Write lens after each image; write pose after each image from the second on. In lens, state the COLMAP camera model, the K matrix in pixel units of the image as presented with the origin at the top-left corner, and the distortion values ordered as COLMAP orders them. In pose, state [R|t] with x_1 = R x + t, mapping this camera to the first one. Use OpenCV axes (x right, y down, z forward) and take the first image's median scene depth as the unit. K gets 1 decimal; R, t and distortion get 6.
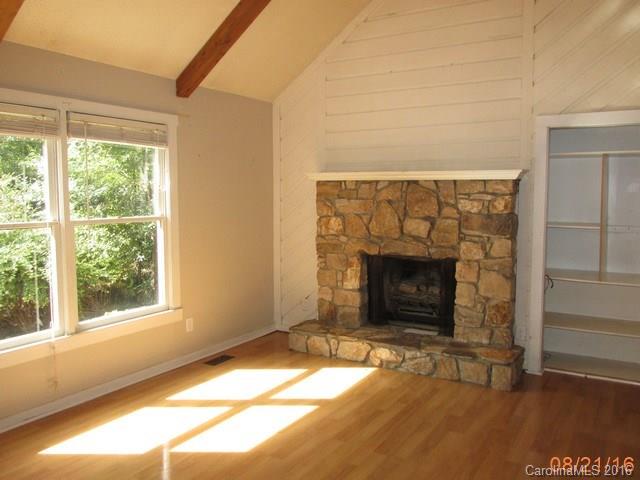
lens RADIAL K [[532.4, 0, 320.0], [0, 532.4, 240.0], [0, 0, 1]] dist [-0.038812, 0.001260]
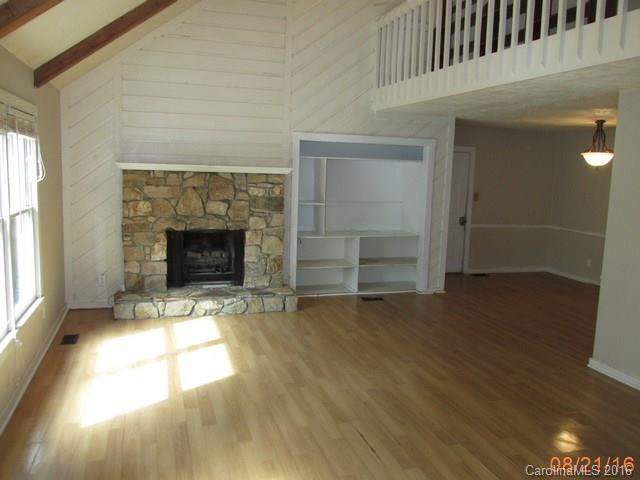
lens RADIAL K [[532.4, 0, 320.0], [0, 532.4, 240.0], [0, 0, 1]] dist [-0.038812, 0.001260]
pose [[0.658005, -0.083350, 0.748386, -0.654656], [0.035044, 0.996168, 0.080135, -0.041021], [-0.752198, -0.026503, 0.658404, -0.071293]]
